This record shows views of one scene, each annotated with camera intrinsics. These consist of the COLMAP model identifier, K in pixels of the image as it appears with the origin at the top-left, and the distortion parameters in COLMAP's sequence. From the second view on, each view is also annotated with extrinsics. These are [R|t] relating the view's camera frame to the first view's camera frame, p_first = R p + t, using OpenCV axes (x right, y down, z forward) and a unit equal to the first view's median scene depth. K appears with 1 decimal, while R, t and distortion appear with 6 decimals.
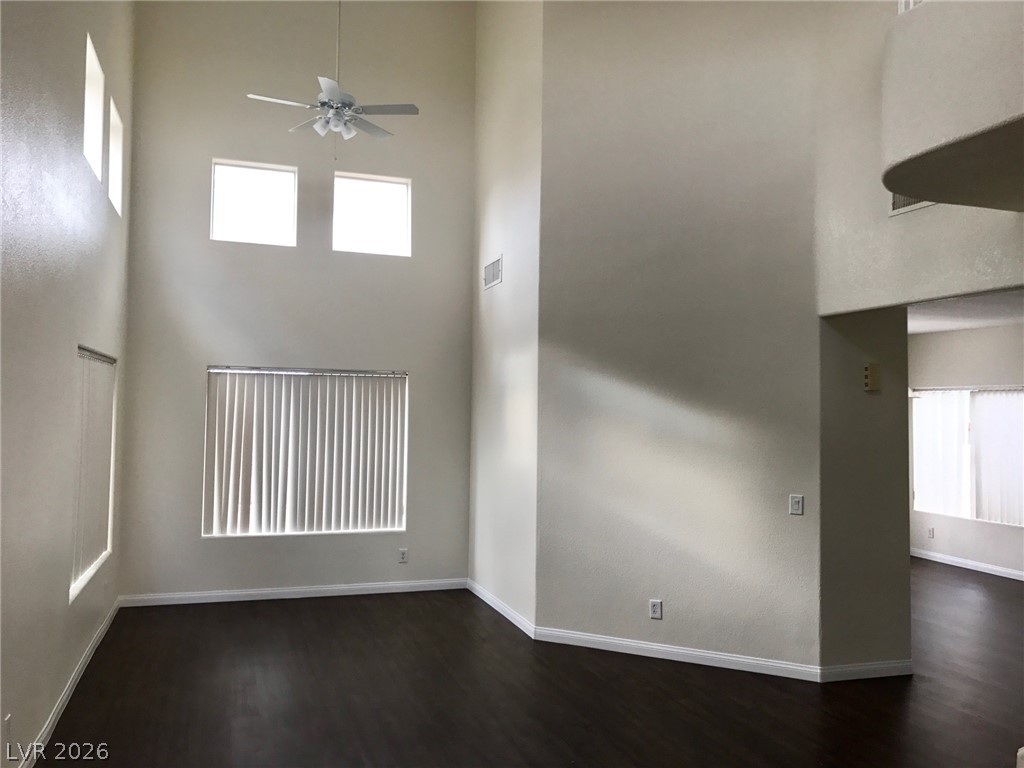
lens RADIAL K [[852.1, 0, 512.5], [0, 852.1, 383.0], [0, 0, 1]] dist [0.012570, -0.021026]
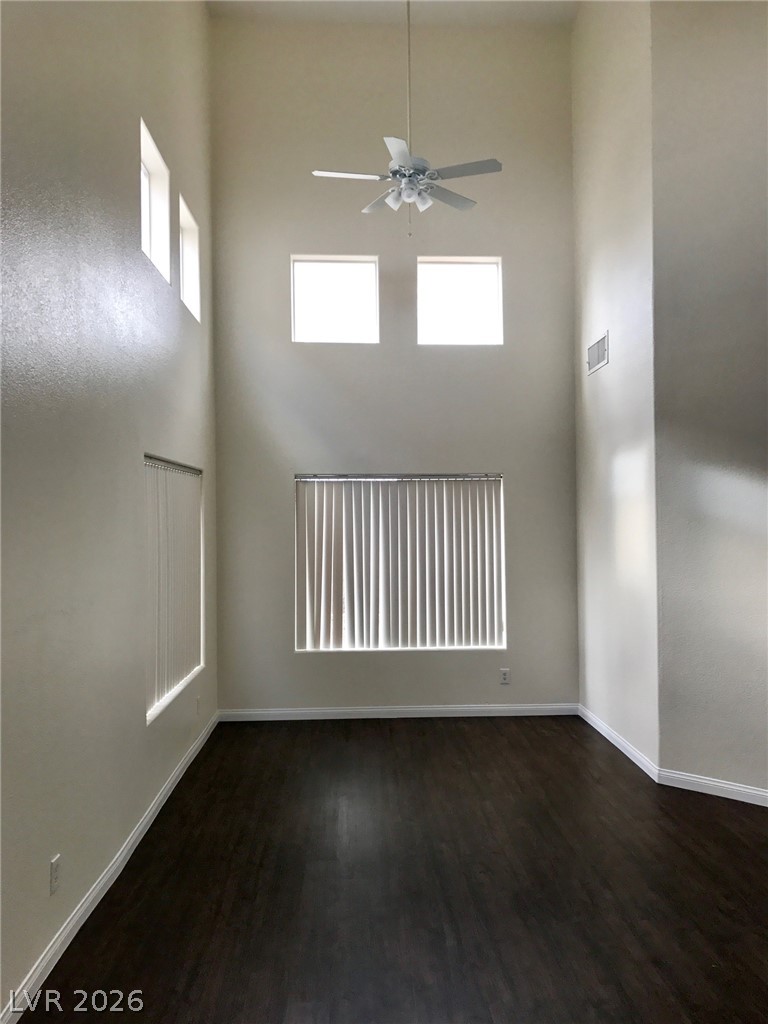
lens RADIAL K [[852.1, 0, 386.6], [0, 852.1, 511.0], [0, 0, 1]] dist [0.012570, -0.021026]
pose [[0.961512, -0.023141, -0.273786, 0.004361], [0.029629, 0.999369, 0.019585, 0.005561], [0.273160, -0.026943, 0.961591, 0.113042]]
